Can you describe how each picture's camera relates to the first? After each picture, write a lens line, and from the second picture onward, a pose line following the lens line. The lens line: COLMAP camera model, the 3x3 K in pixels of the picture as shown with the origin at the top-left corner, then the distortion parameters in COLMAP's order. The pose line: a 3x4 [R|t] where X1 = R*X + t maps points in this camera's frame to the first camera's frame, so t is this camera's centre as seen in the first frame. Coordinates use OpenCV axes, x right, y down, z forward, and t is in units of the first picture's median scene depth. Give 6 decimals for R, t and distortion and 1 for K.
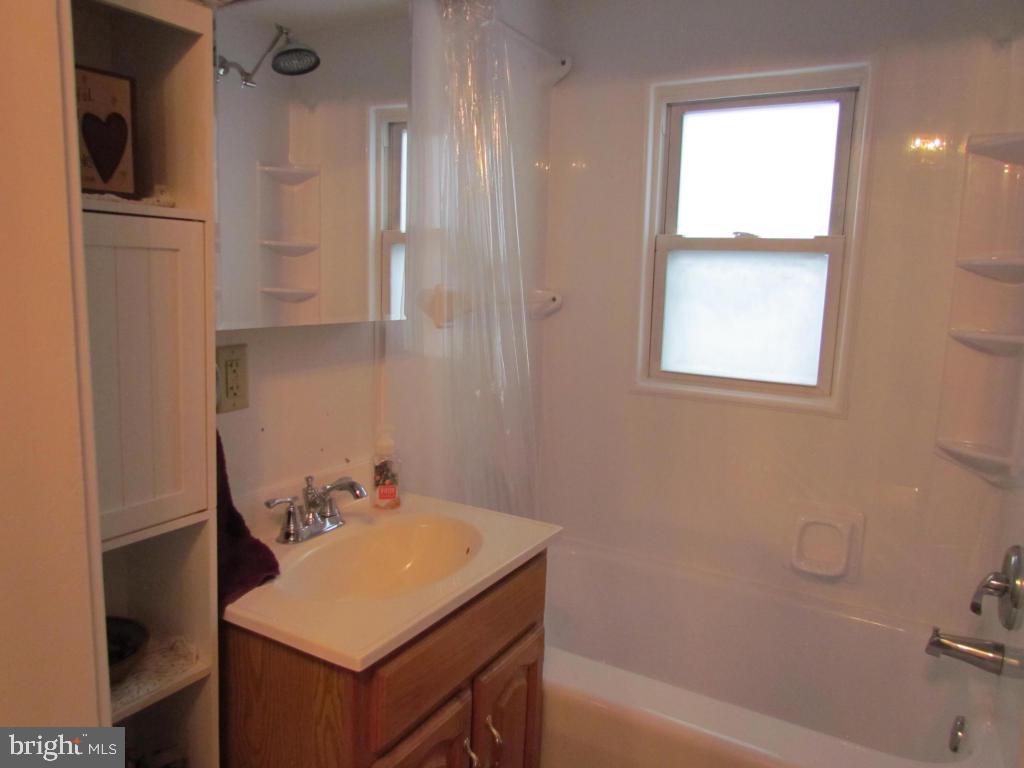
lens RADIAL K [[731.4, 0, 506.8], [0, 731.4, 383.6], [0, 0, 1]] dist [-0.040430, 0.022740]
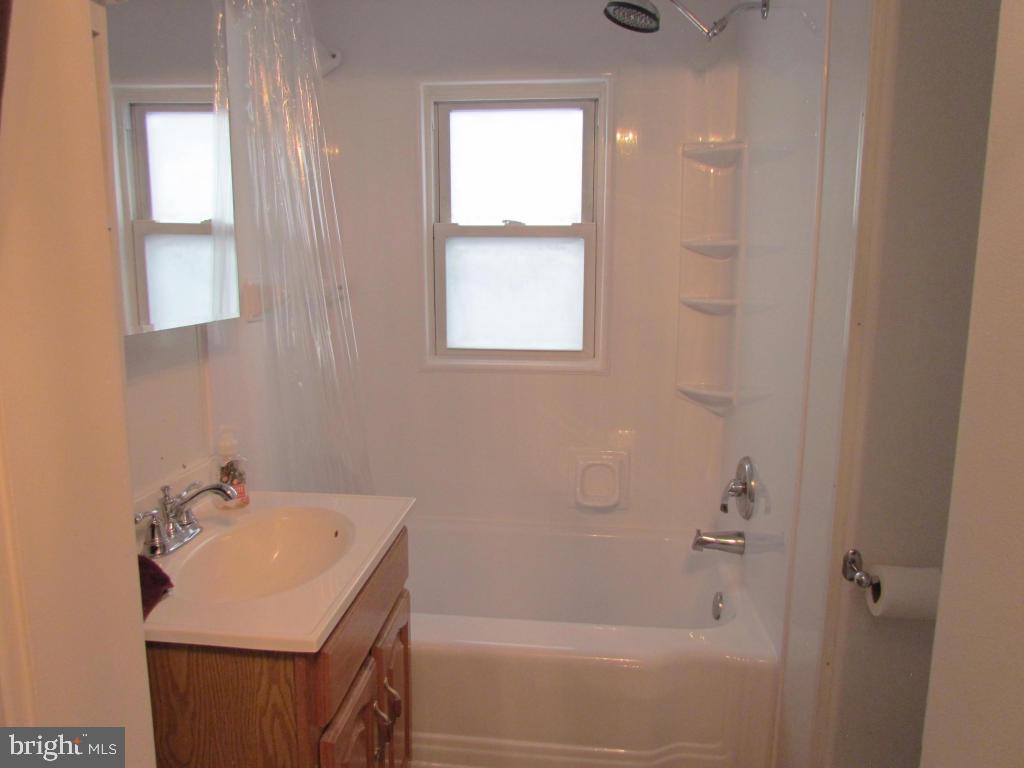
lens RADIAL K [[731.4, 0, 510.7], [0, 731.4, 382.7], [0, 0, 1]] dist [-0.040430, 0.022740]
pose [[0.908415, -0.098288, 0.406352, -0.199202], [0.087633, 0.995145, 0.044798, -0.009244], [-0.408782, -0.005085, 0.912618, -0.047384]]
